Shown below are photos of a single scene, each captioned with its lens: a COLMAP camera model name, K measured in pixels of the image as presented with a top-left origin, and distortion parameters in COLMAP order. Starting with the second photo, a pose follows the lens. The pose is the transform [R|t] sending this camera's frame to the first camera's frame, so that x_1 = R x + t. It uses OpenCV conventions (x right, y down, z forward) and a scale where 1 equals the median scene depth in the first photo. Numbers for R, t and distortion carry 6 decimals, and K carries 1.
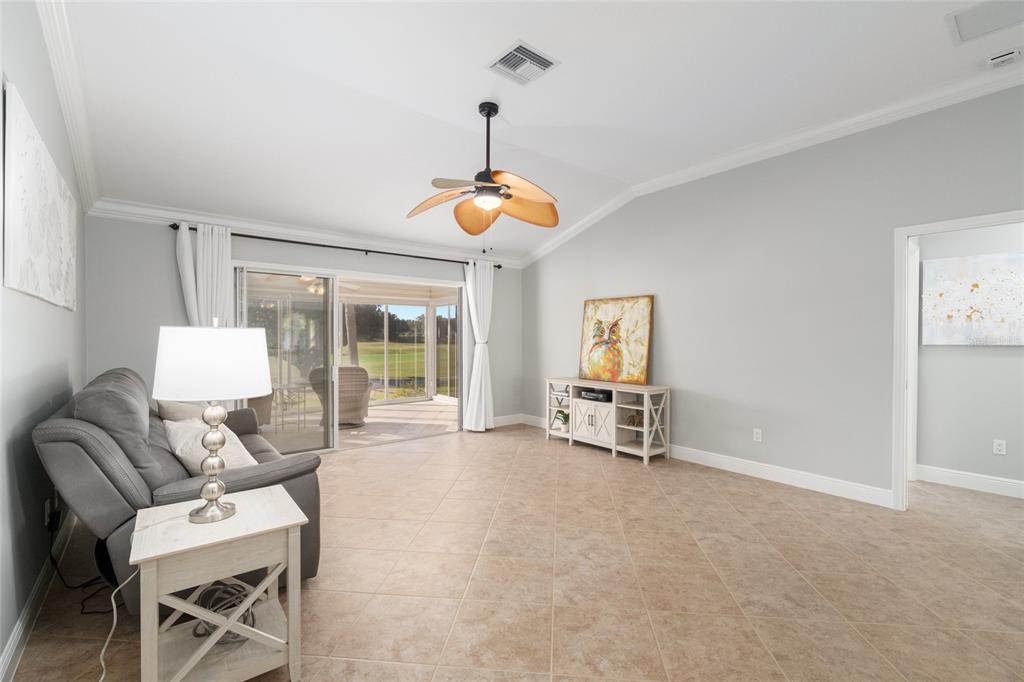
lens RADIAL K [[454.8, 0, 512.0], [0, 454.8, 341.0], [0, 0, 1]] dist [0.001529, 0.000125]
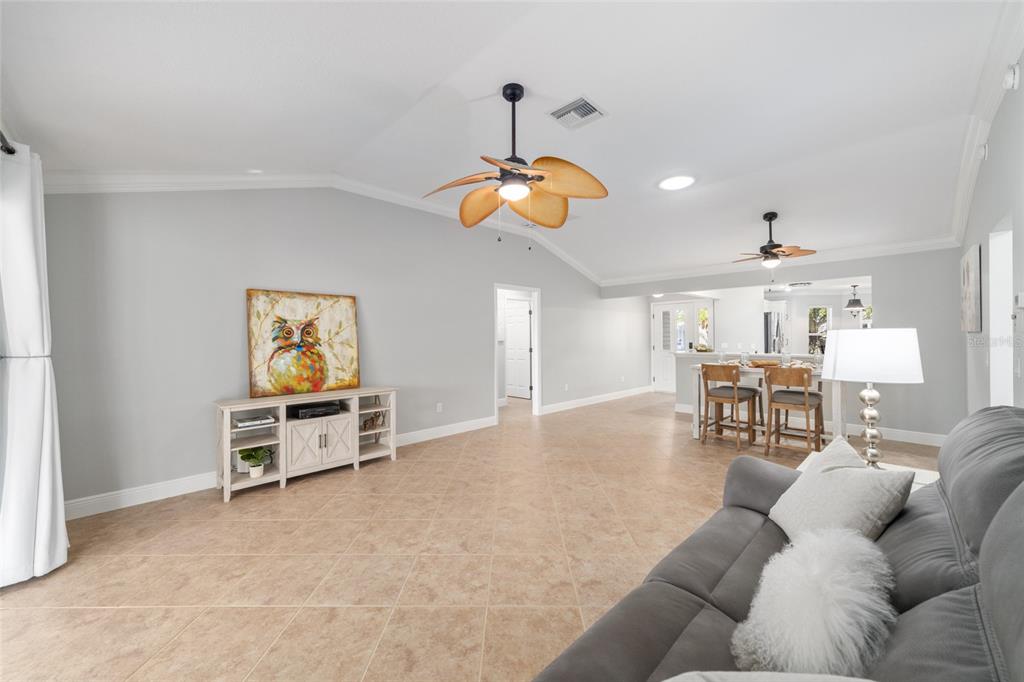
lens RADIAL K [[394.1, 0, 513.0], [0, 394.1, 336.9], [0, 0, 1]] dist [-0.001203, -0.000077]
pose [[-0.120207, 0.003159, 0.992744, -0.578576], [0.015390, 0.999881, -0.001318, -0.006554], [-0.992630, 0.015120, -0.120242, 0.754388]]
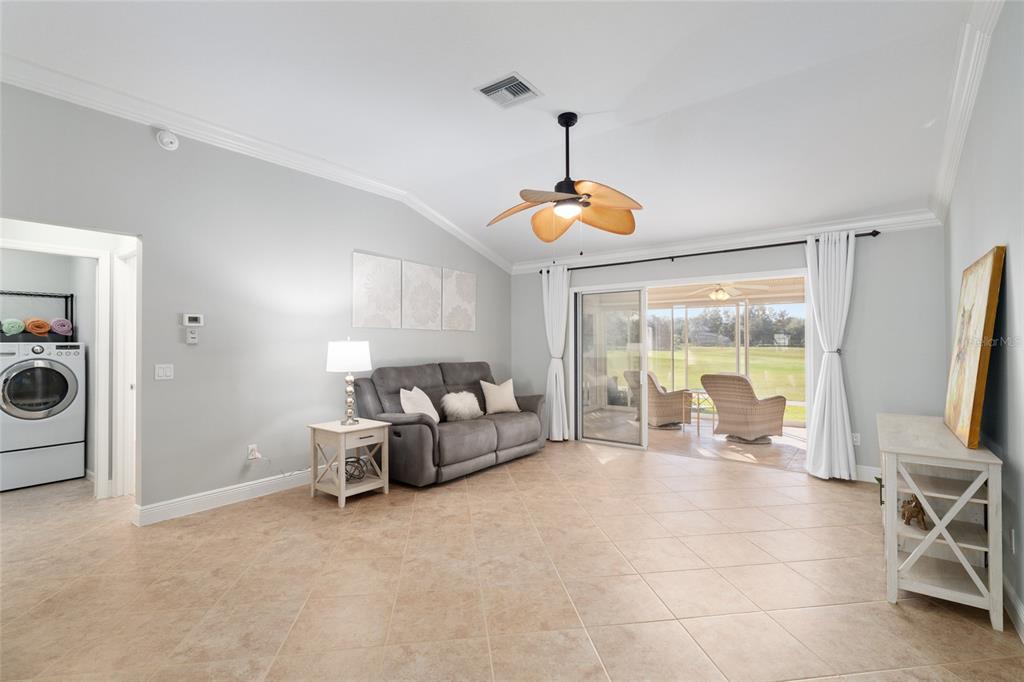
lens RADIAL K [[466.1, 0, 497.8], [0, 466.1, 341.1], [0, 0, 1]] dist [0.000222, 0.000118]
pose [[0.222553, -0.007844, -0.974889, 0.628058], [-0.004232, 0.999950, -0.009012, -0.003902], [0.974911, 0.006132, 0.222509, 0.424035]]
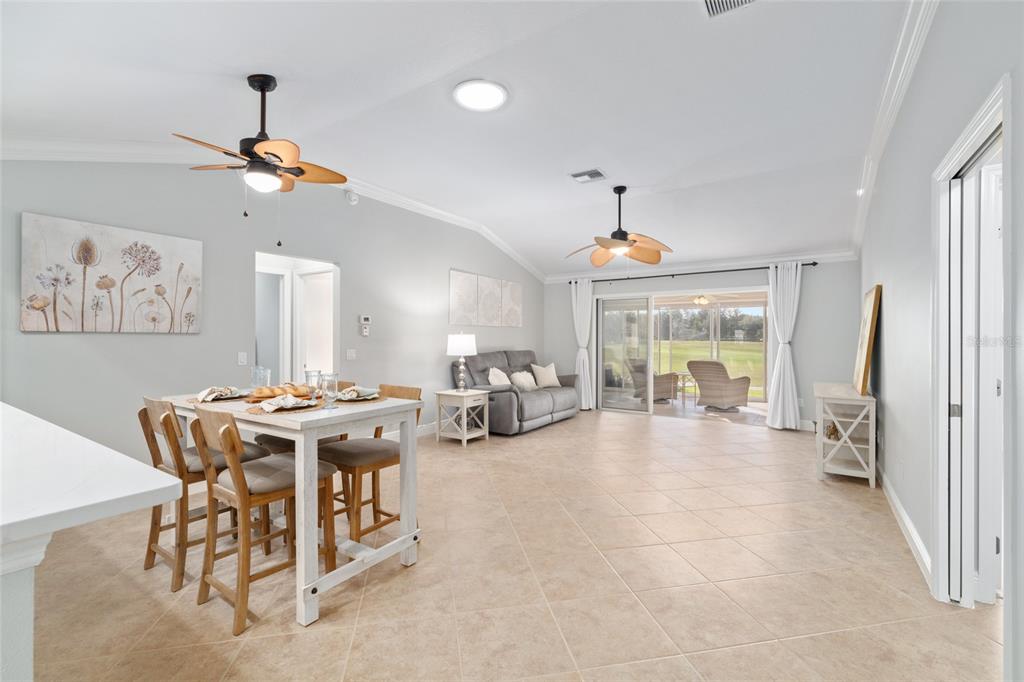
lens RADIAL K [[434.5, 0, 495.4], [0, 434.5, 338.8], [0, 0, 1]] dist [0.002056, -0.000013]
pose [[0.265932, 0.002675, -0.963988, 0.857896], [-0.008503, 0.999964, 0.000430, -0.000234], [0.963954, 0.008082, 0.265945, 0.140519]]
